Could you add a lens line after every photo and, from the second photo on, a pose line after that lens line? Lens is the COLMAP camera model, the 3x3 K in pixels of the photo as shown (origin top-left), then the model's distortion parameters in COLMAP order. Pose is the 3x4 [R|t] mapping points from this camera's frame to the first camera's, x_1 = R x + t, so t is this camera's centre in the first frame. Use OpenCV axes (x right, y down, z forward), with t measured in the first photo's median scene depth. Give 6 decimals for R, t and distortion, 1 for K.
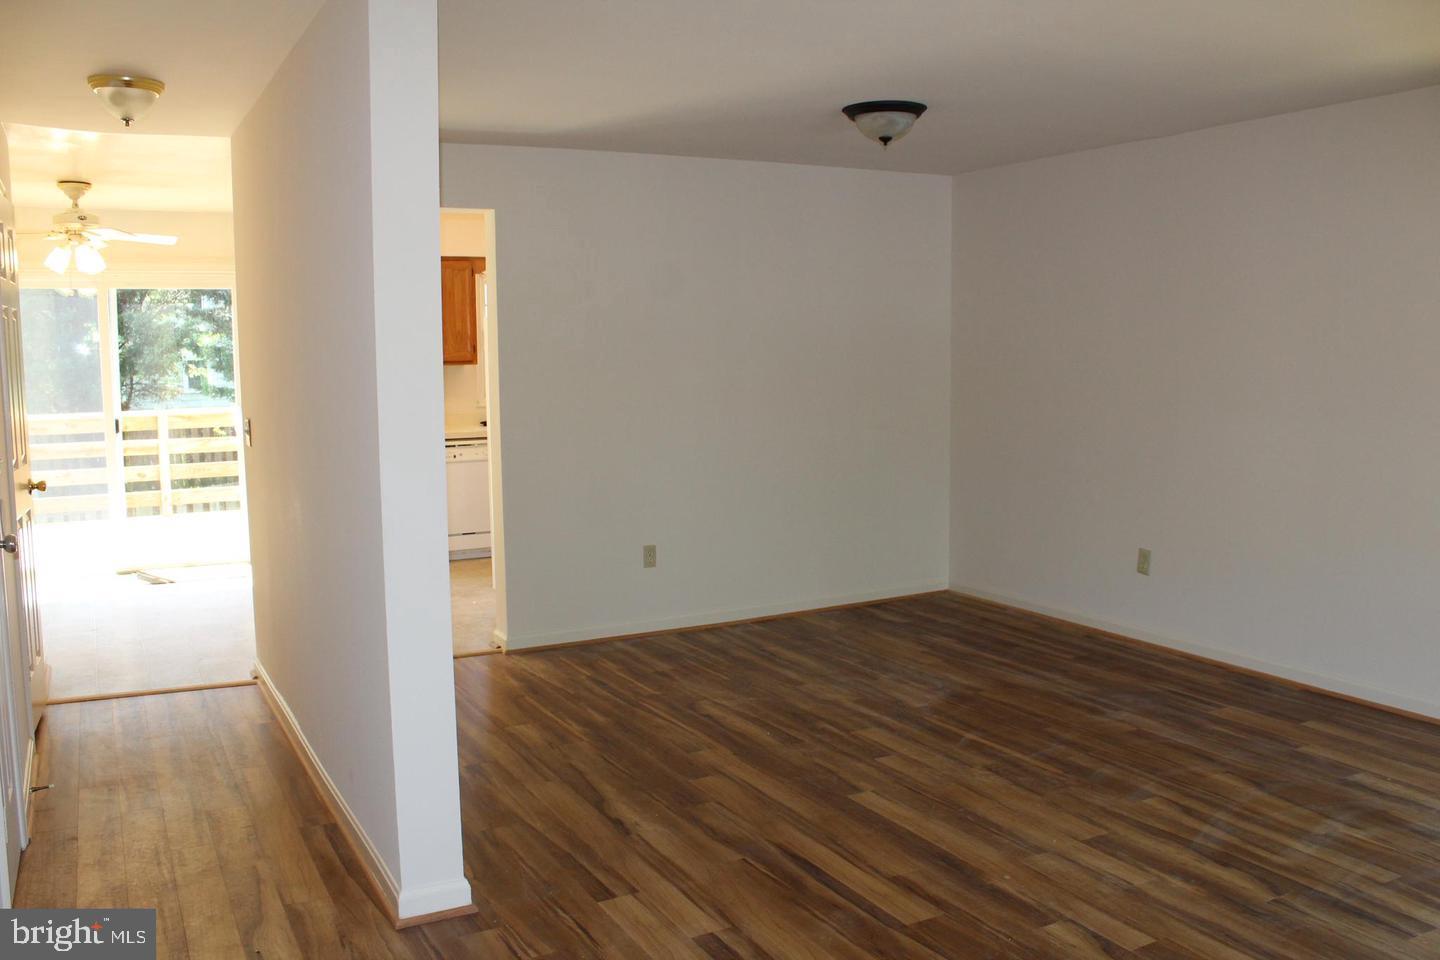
lens RADIAL K [[1239.4, 0, 722.7], [0, 1239.4, 484.3], [0, 0, 1]] dist [-0.070983, 0.030179]
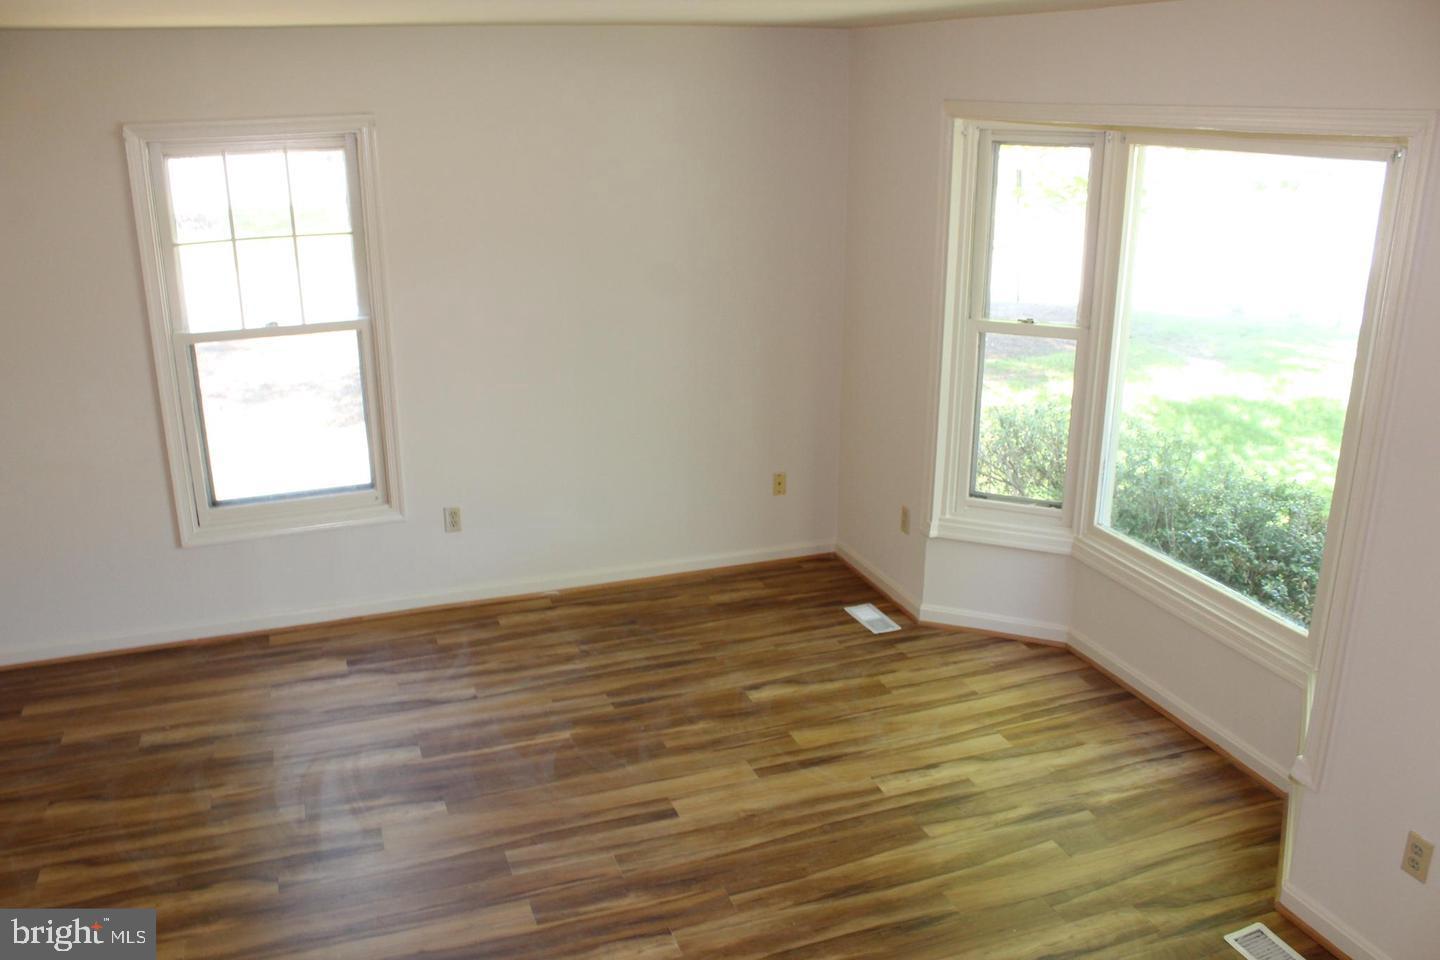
lens RADIAL K [[1239.4, 0, 721.2], [0, 1239.4, 486.3], [0, 0, 1]] dist [-0.070983, 0.030179]
pose [[0.164046, -0.308122, 0.937097, -0.312737], [0.115656, 0.949422, 0.291928, -0.215350], [-0.979649, 0.060492, 0.191385, 0.293303]]
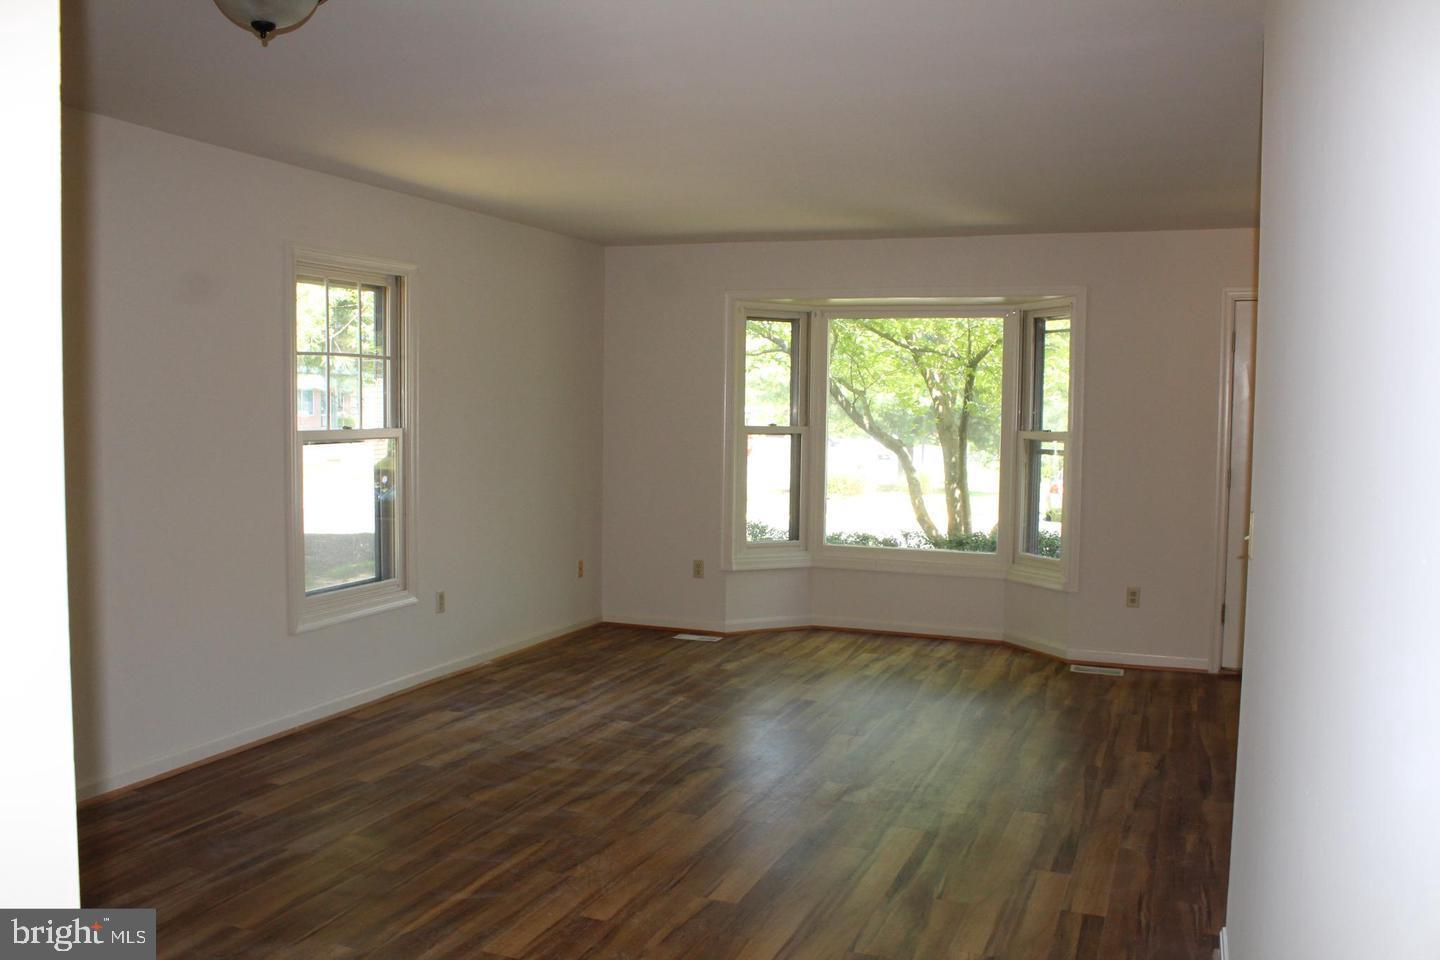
lens RADIAL K [[1239.4, 0, 719.2], [0, 1239.4, 477.7], [0, 0, 1]] dist [-0.070983, 0.030179]
pose [[-0.645604, -0.051727, 0.761919, -0.536389], [0.069699, 0.989548, 0.126239, -0.160440], [-0.760486, 0.134605, -0.635251, 1.483181]]
